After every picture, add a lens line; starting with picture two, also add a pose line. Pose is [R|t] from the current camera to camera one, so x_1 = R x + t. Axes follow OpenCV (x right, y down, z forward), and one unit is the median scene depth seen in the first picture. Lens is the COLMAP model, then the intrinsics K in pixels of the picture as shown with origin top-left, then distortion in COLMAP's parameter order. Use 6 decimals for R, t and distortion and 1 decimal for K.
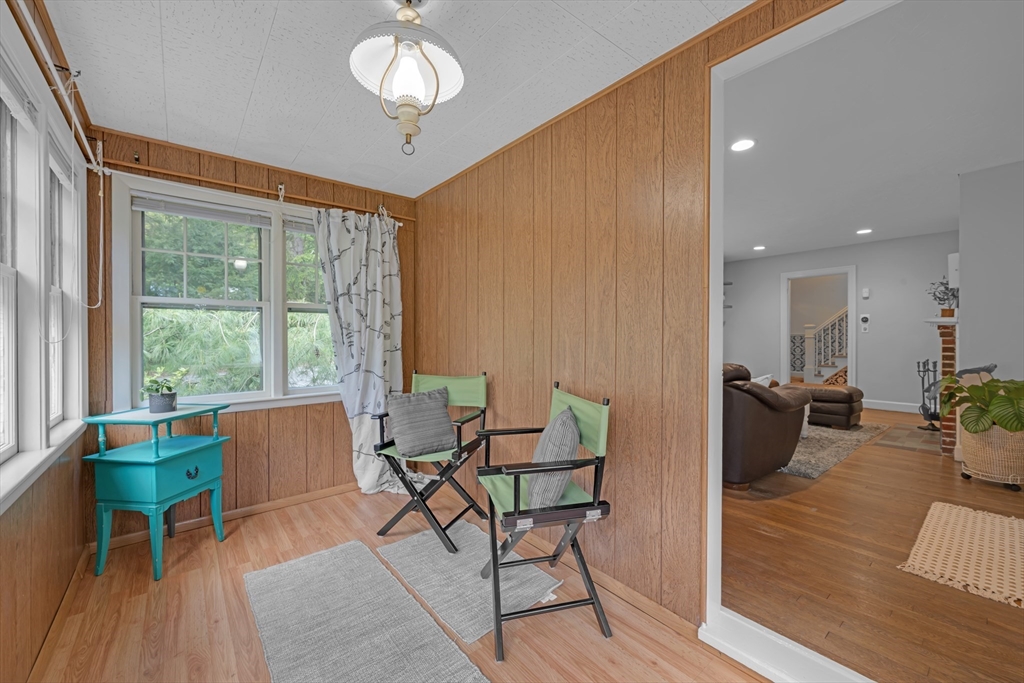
lens RADIAL K [[413.0, 0, 515.9], [0, 413.0, 338.1], [0, 0, 1]] dist [0.000297, -0.000111]
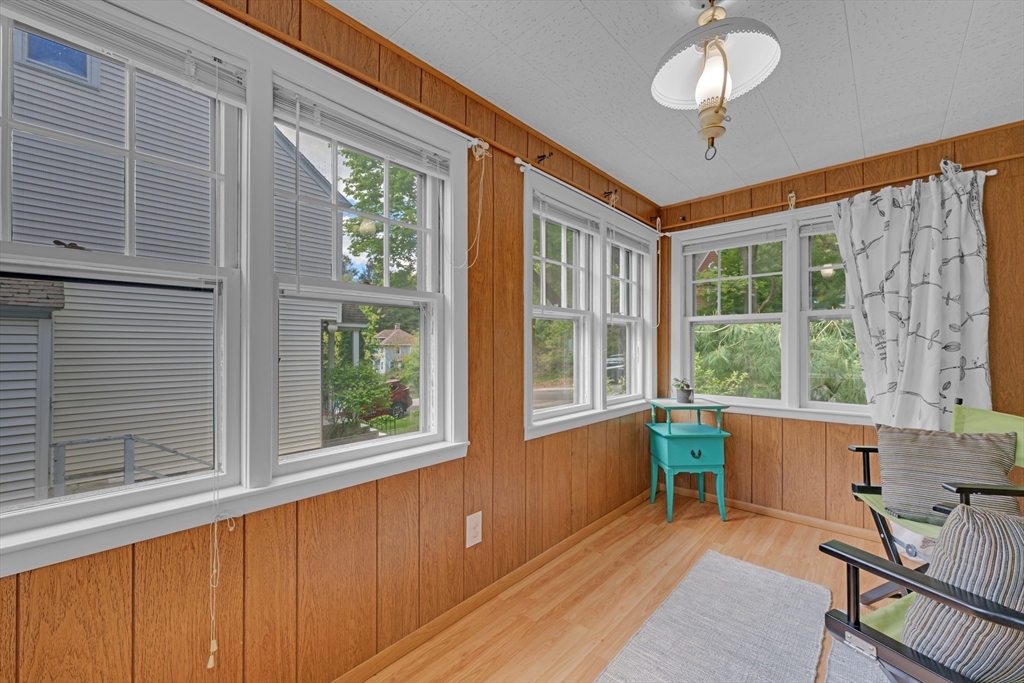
lens RADIAL K [[408.5, 0, 512.0], [0, 408.5, 341.5], [0, 0, 1]] dist [-0.000478, -0.000064]
pose [[0.120906, -0.010650, -0.992607, 0.313654], [-0.002626, 0.999936, -0.011048, -0.003550], [0.992660, 0.003943, 0.120870, 0.218878]]
